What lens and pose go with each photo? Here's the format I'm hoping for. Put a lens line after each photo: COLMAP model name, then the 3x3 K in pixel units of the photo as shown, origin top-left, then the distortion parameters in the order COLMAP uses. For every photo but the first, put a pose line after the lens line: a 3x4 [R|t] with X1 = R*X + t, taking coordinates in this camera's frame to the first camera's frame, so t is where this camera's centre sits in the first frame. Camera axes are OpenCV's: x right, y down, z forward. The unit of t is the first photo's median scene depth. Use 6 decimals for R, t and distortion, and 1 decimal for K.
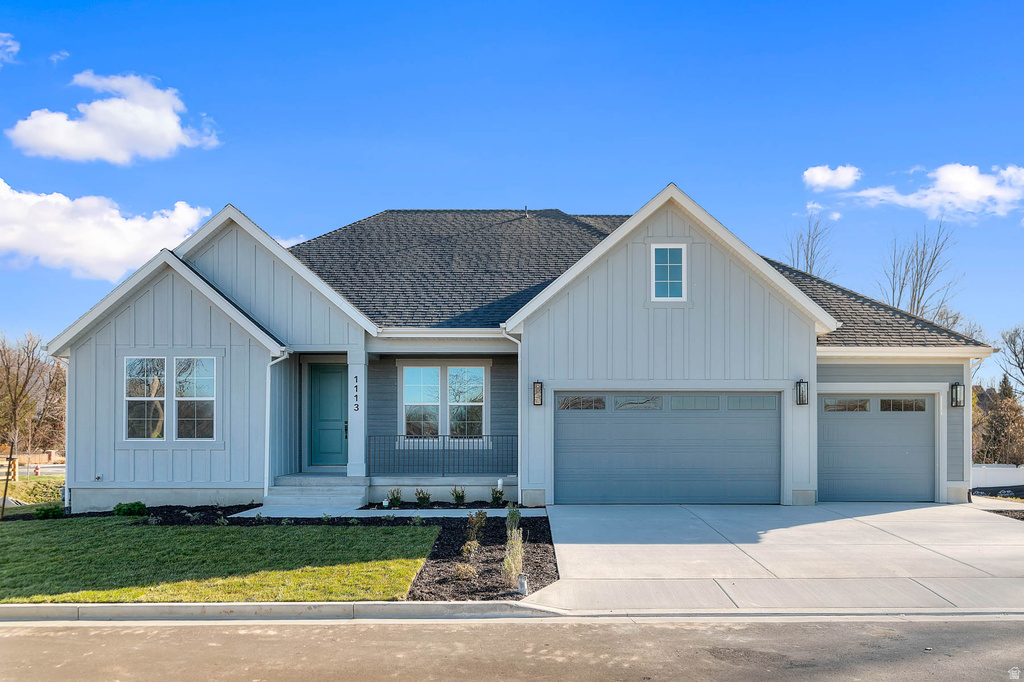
lens RADIAL K [[743.9, 0, 510.6], [0, 743.9, 373.2], [0, 0, 1]] dist [-0.000860, -0.002195]
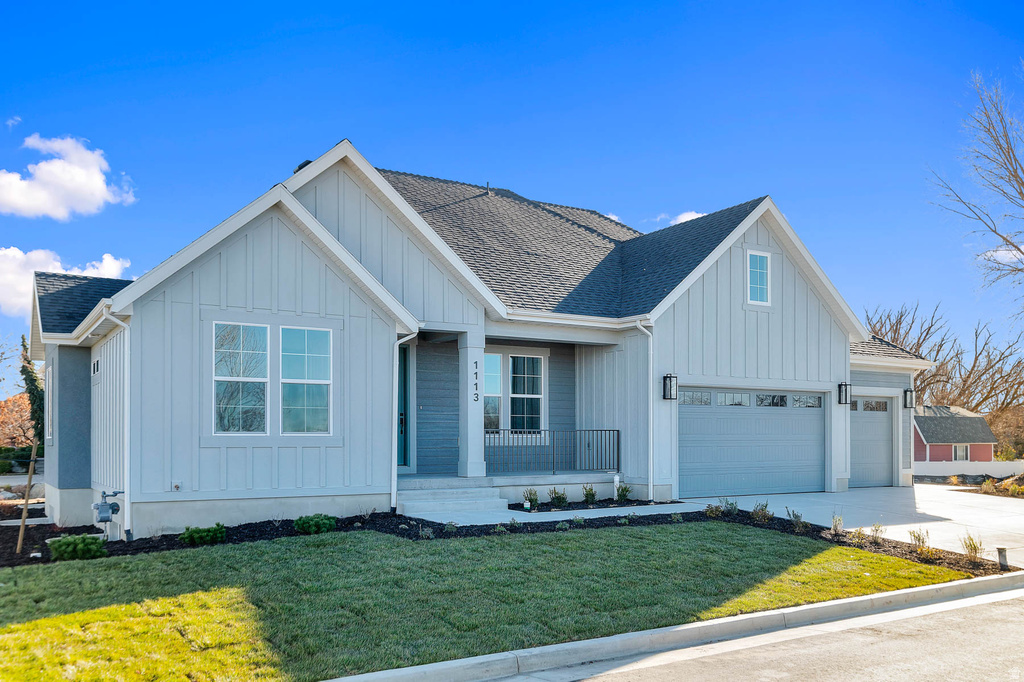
lens RADIAL K [[887.1, 0, 512.8], [0, 887.1, 356.9], [0, 0, 1]] dist [-0.006694, -0.001765]
pose [[0.851105, 0.046813, 0.522904, -0.727935], [-0.046067, 0.998834, -0.014440, 0.011905], [-0.522970, -0.011799, 0.852269, 0.095906]]
